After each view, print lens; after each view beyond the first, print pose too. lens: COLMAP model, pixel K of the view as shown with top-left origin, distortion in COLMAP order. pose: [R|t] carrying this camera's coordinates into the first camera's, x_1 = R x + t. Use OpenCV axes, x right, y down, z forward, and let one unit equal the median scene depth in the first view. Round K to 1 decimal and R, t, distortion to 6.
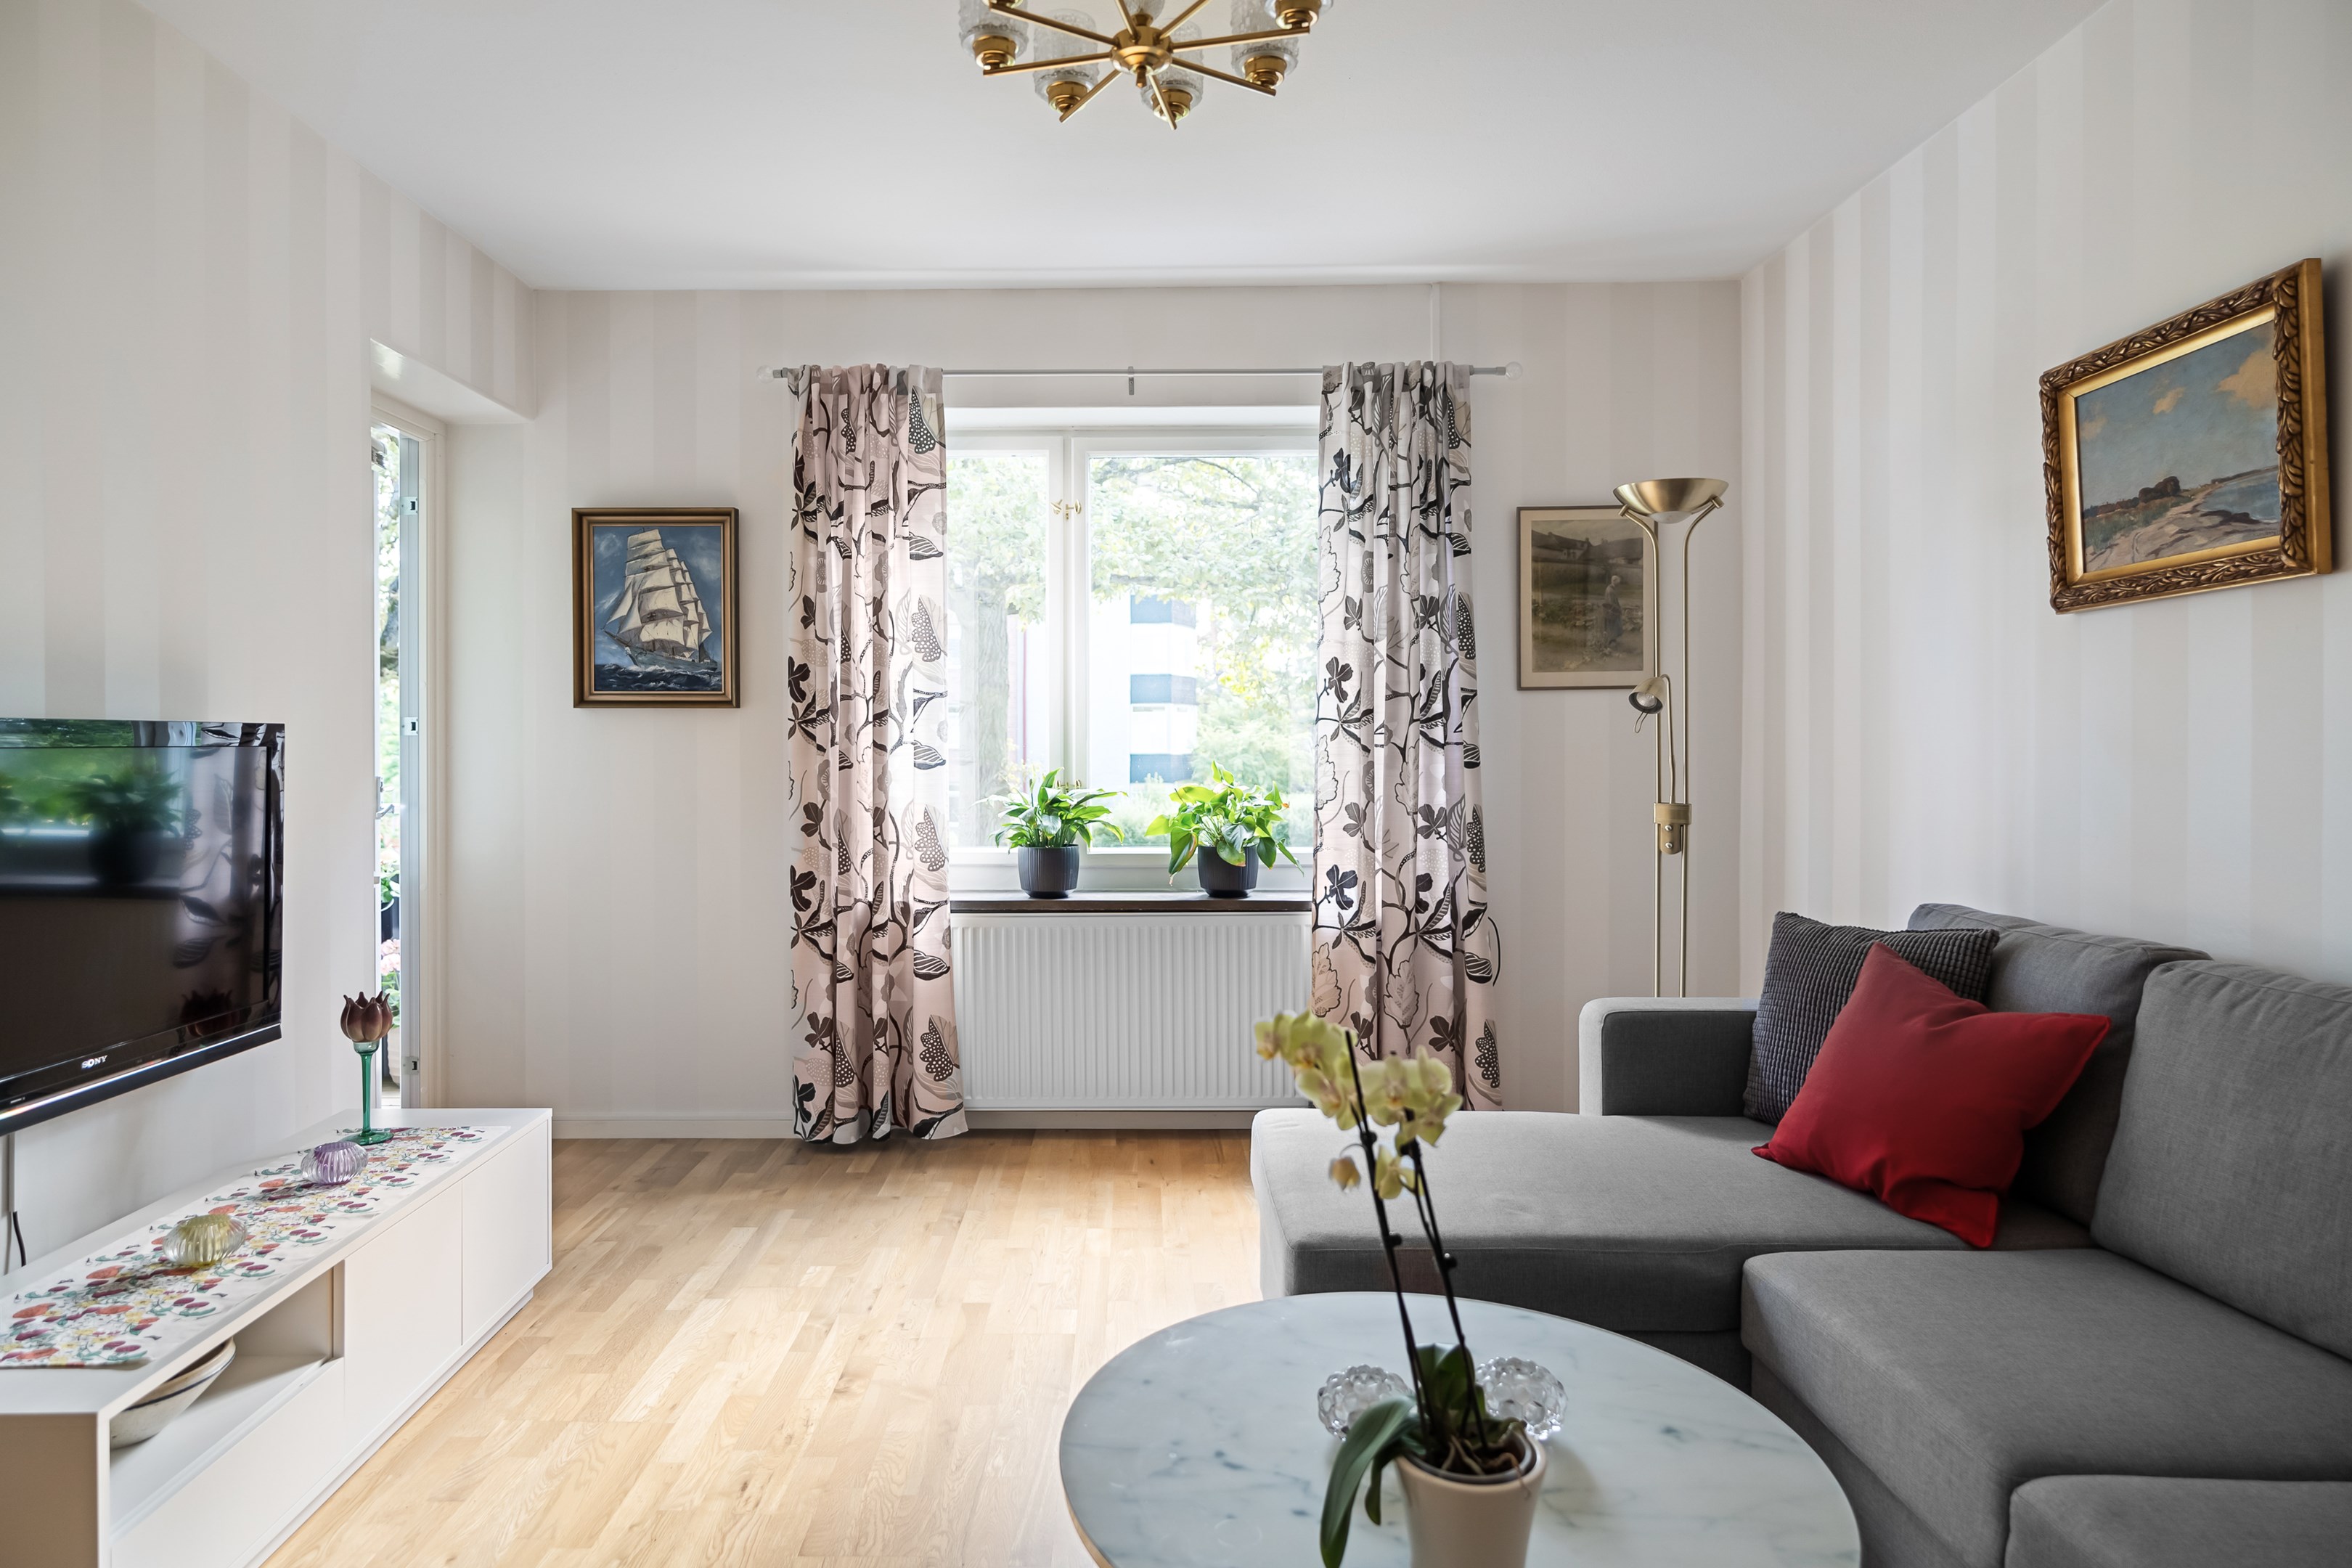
lens RADIAL K [[1338.7, 0, 929.9], [0, 1338.7, 808.1], [0, 0, 1]] dist [-0.001166, -0.000712]
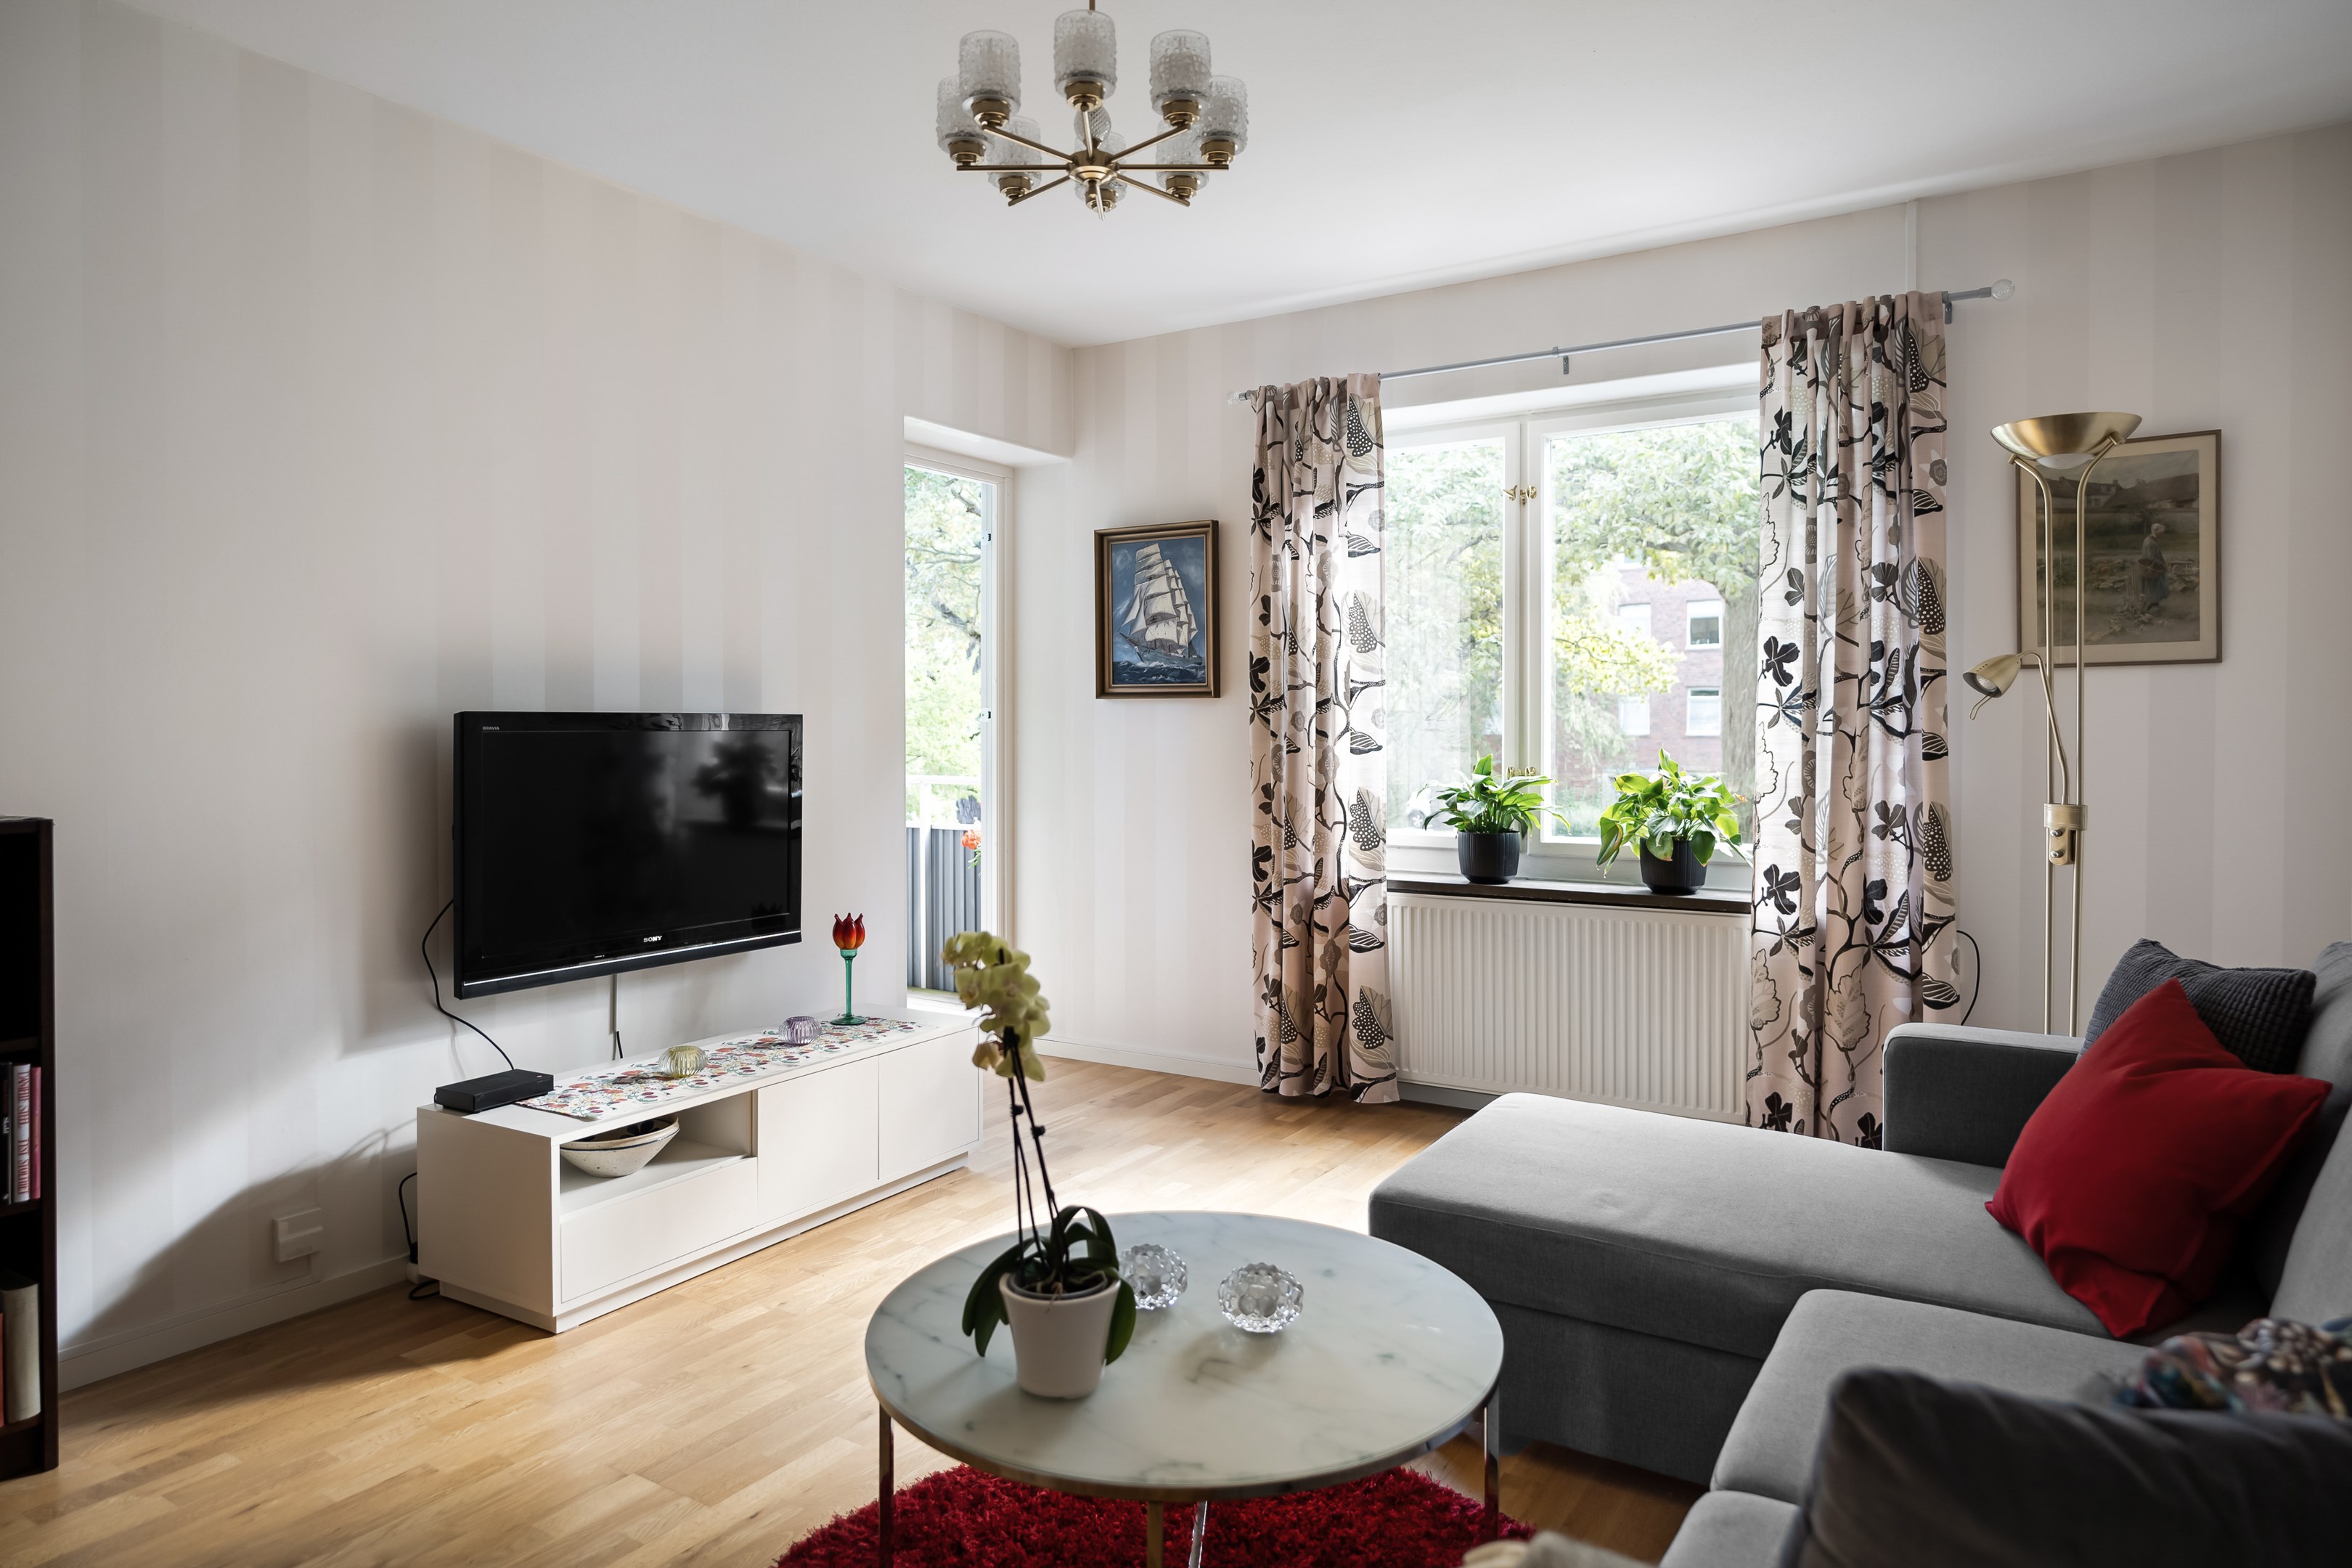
lens RADIAL K [[1434.1, 0, 1175.8], [0, 1434.1, 823.3], [0, 0, 1]] dist [-0.001094, -0.000855]
pose [[0.850677, 0.036885, -0.524393, 0.471233], [-0.027076, 0.999286, 0.026364, -0.000313], [0.524991, -0.008228, 0.851068, -0.045353]]
